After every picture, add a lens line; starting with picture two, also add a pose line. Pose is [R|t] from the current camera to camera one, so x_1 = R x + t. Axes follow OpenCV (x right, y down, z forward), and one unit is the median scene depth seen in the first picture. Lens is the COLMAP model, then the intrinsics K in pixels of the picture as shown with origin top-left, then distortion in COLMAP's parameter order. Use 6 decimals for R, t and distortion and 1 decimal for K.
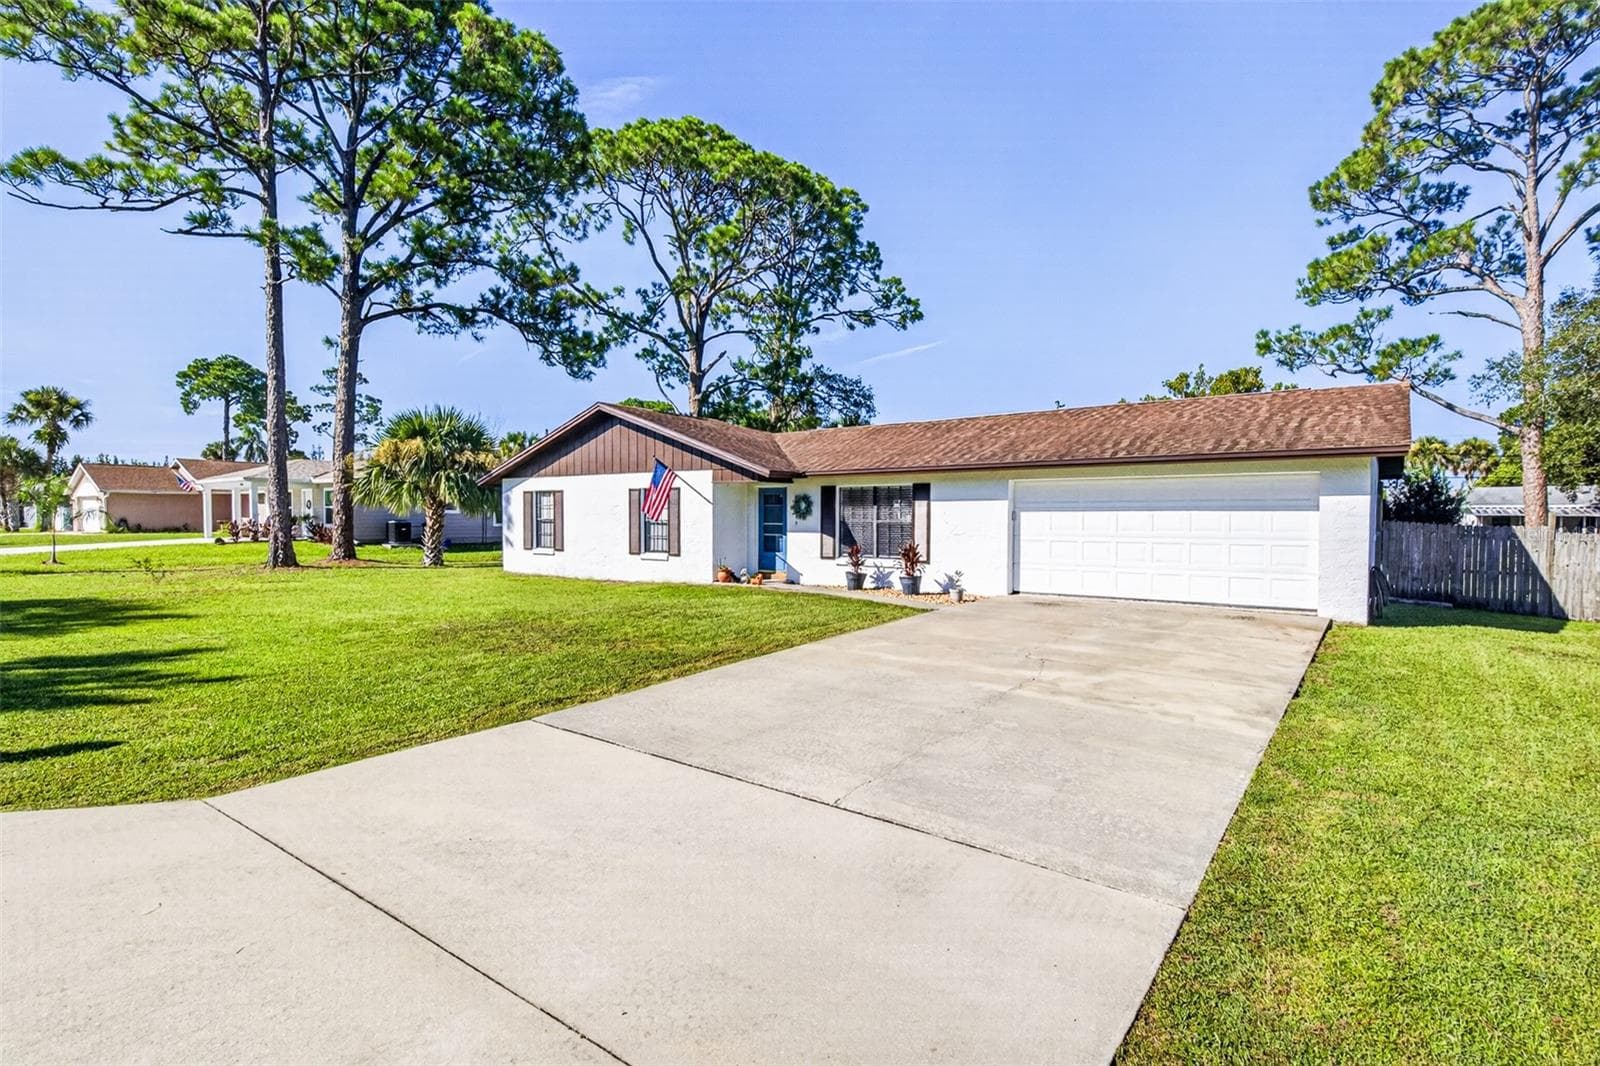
lens RADIAL K [[785.8, 0, 788.4], [0, 785.8, 561.7], [0, 0, 1]] dist [0.001091, -0.000140]
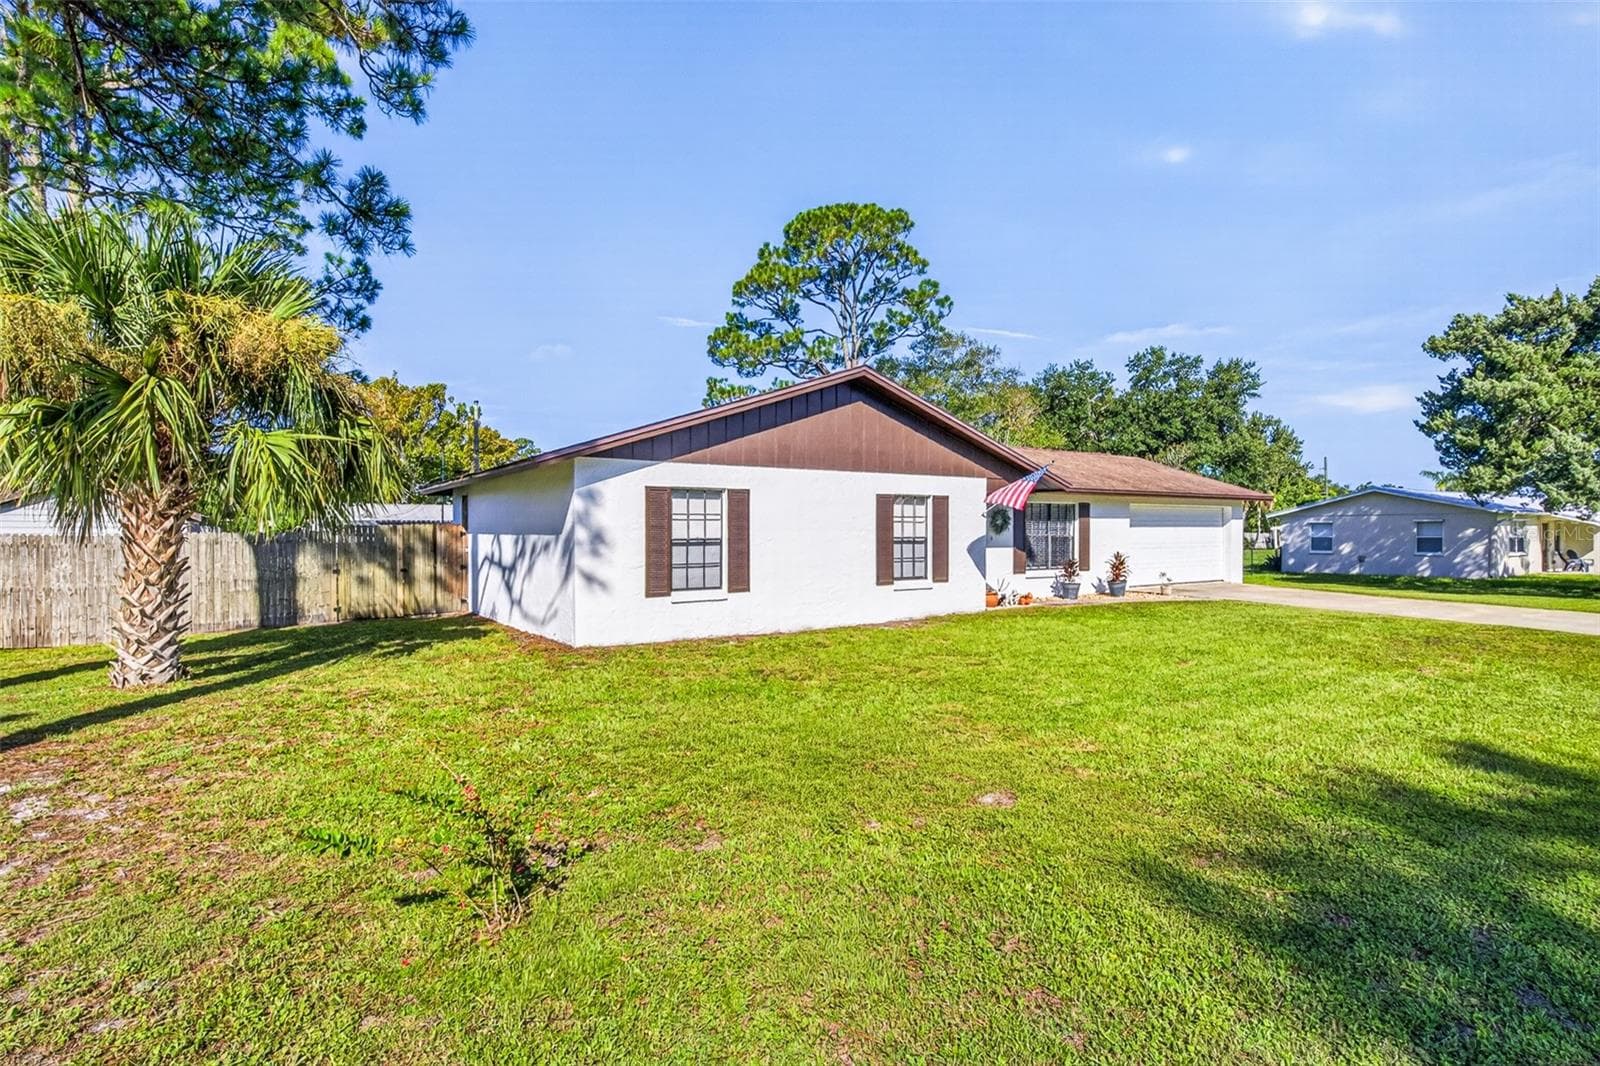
lens RADIAL K [[810.7, 0, 809.9], [0, 810.7, 555.5], [0, 0, 1]] dist [0.031427, 0.000075]
pose [[0.318028, -0.030631, 0.947586, -0.985600], [0.059937, 0.998128, 0.012149, -0.052891], [-0.946185, 0.052931, 0.319268, 0.876656]]
